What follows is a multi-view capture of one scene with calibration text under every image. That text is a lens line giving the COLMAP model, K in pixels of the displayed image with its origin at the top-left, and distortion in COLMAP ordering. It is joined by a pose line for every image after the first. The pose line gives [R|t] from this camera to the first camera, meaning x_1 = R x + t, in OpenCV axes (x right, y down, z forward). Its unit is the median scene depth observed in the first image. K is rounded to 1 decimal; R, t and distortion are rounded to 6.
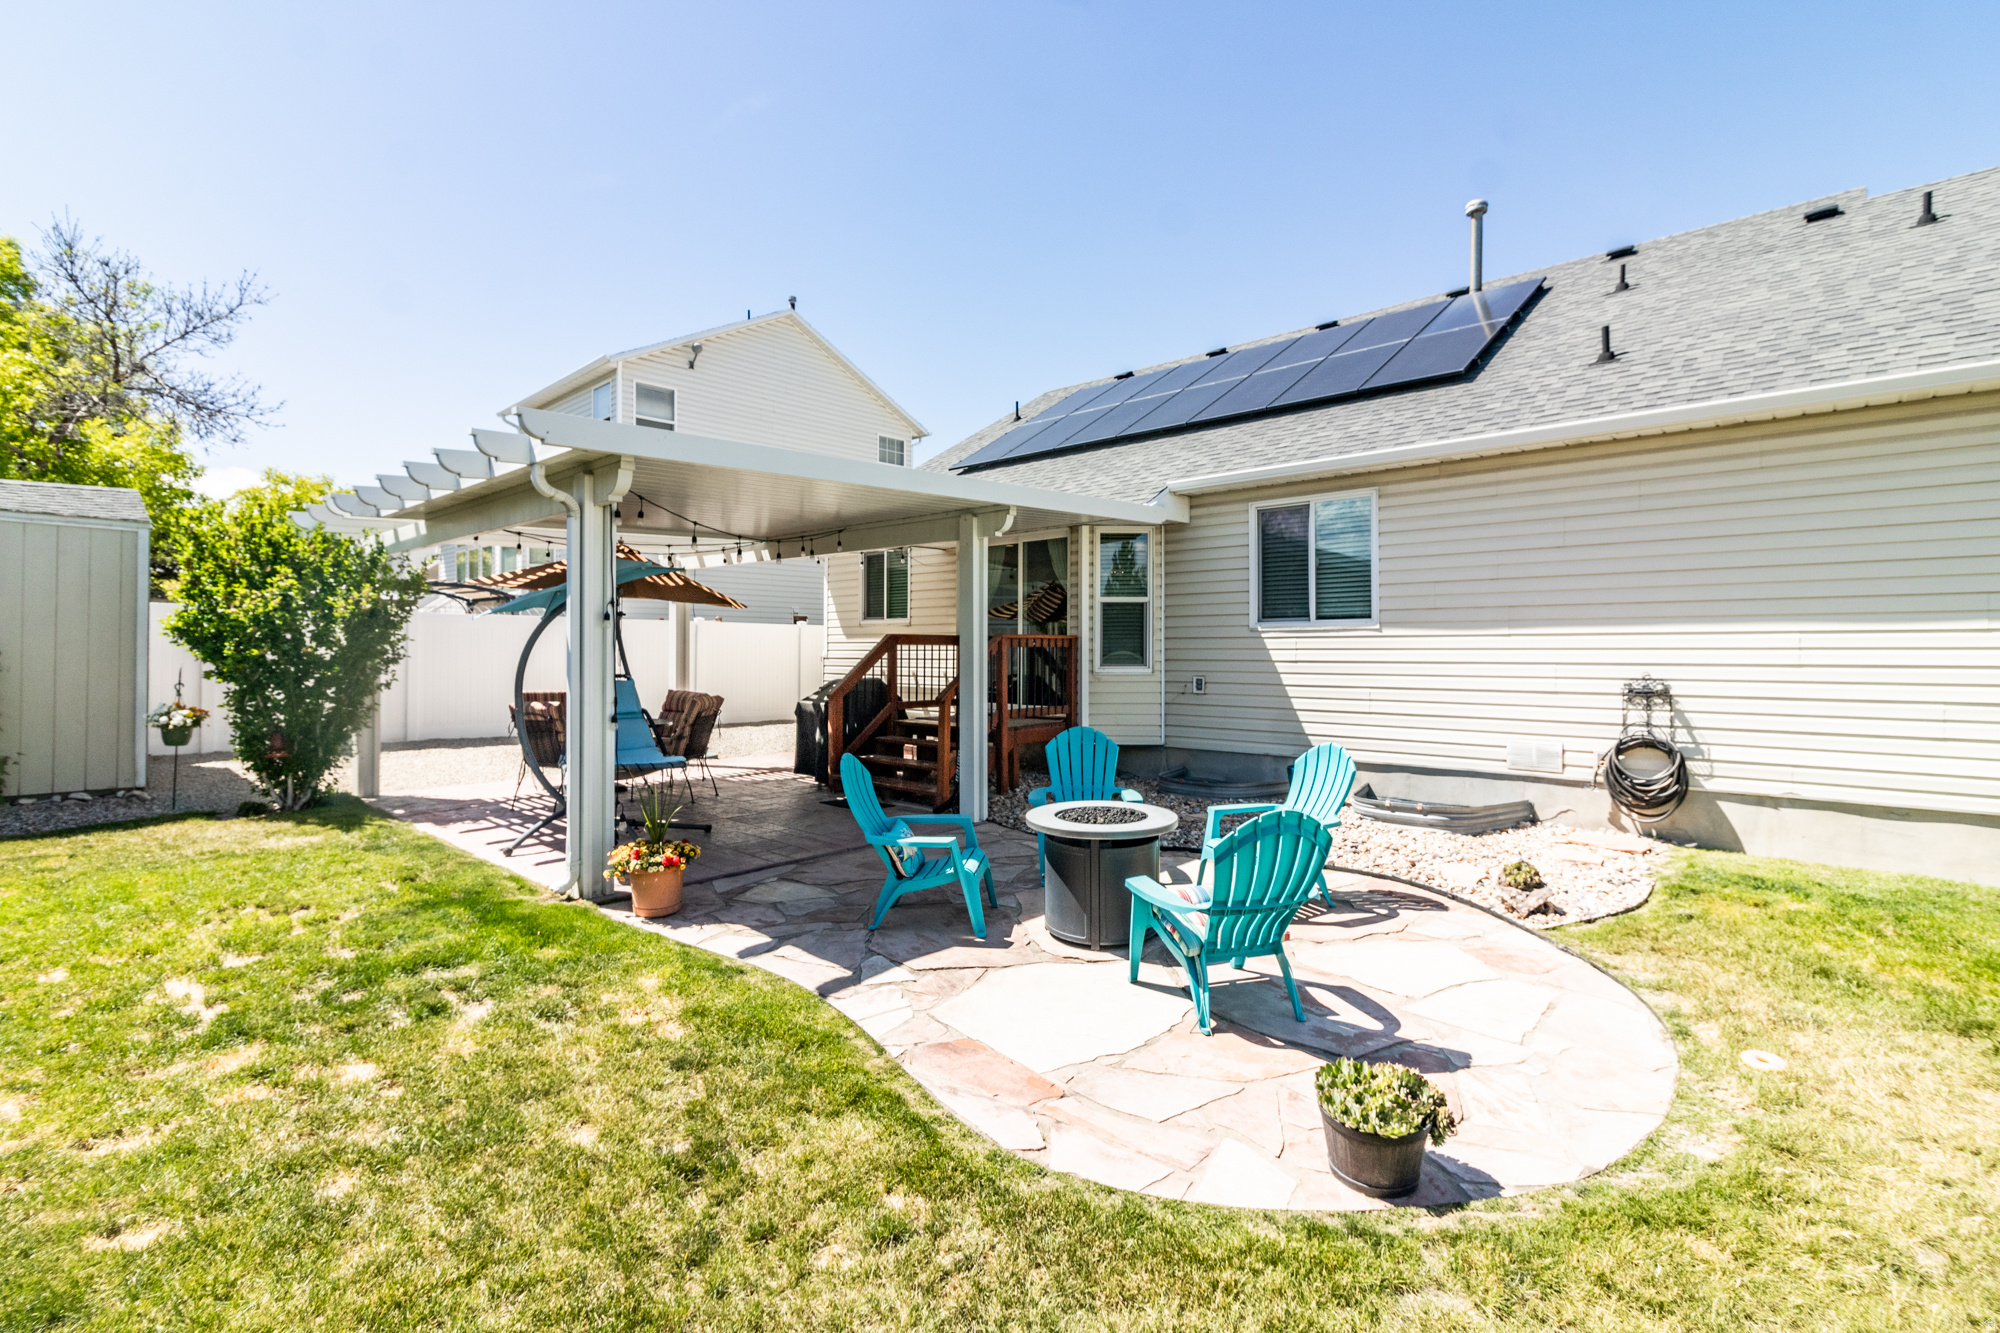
lens RADIAL K [[922.5, 0, 1008.3], [0, 922.5, 648.7], [0, 0, 1]] dist [0.005146, -0.000820]
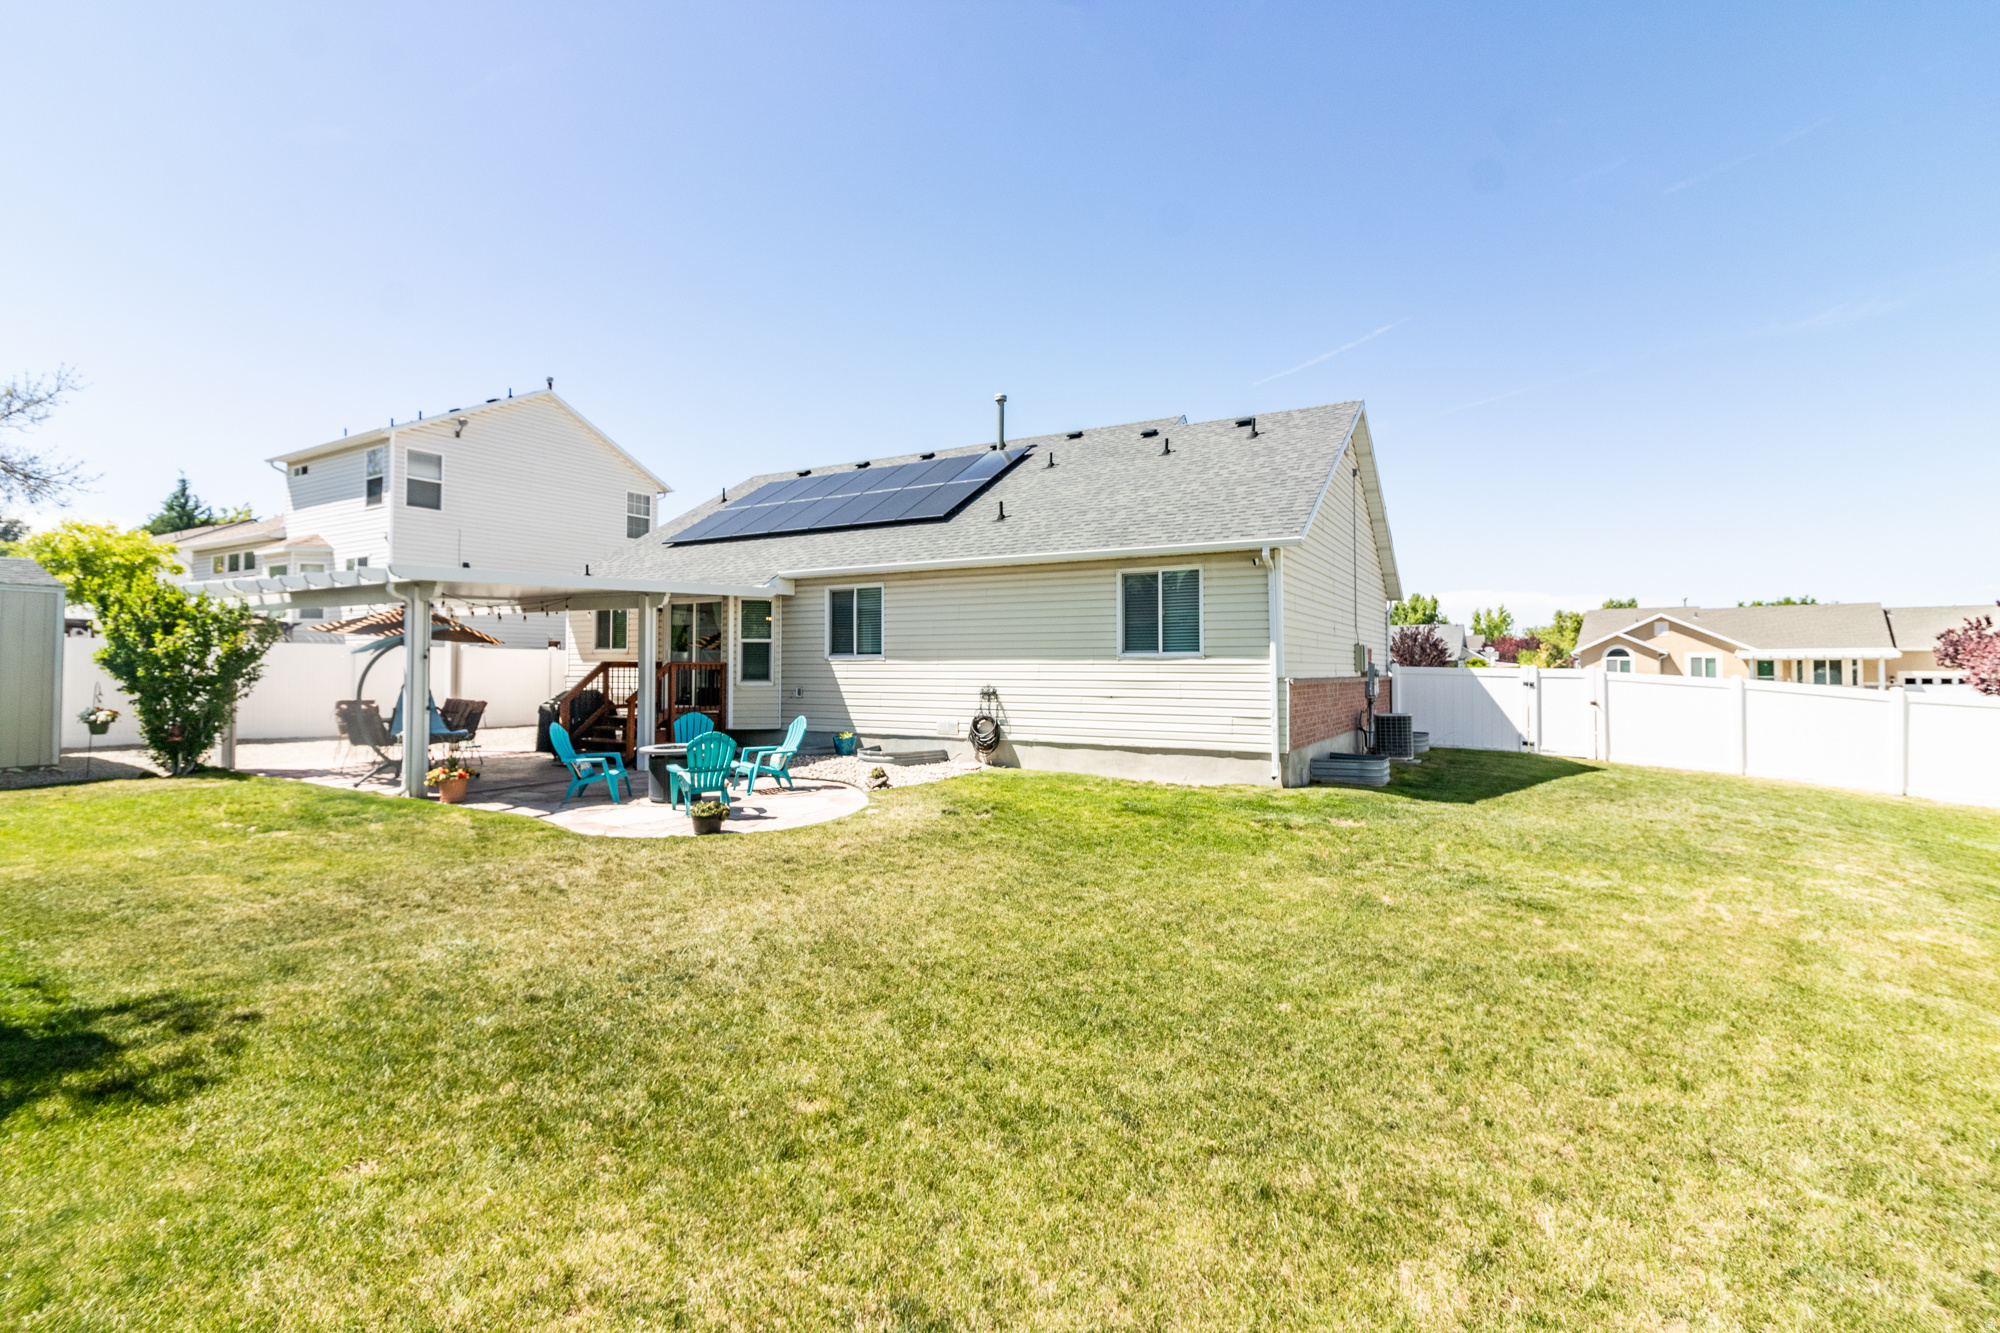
lens RADIAL K [[922.5, 0, 1008.3], [0, 922.5, 648.7], [0, 0, 1]] dist [0.005146, -0.000820]
pose [[0.975810, 0.004392, 0.218576, 0.215924], [-0.000644, 0.999852, -0.017217, -0.011445], [-0.218619, 0.016660, 0.975668, -0.741296]]
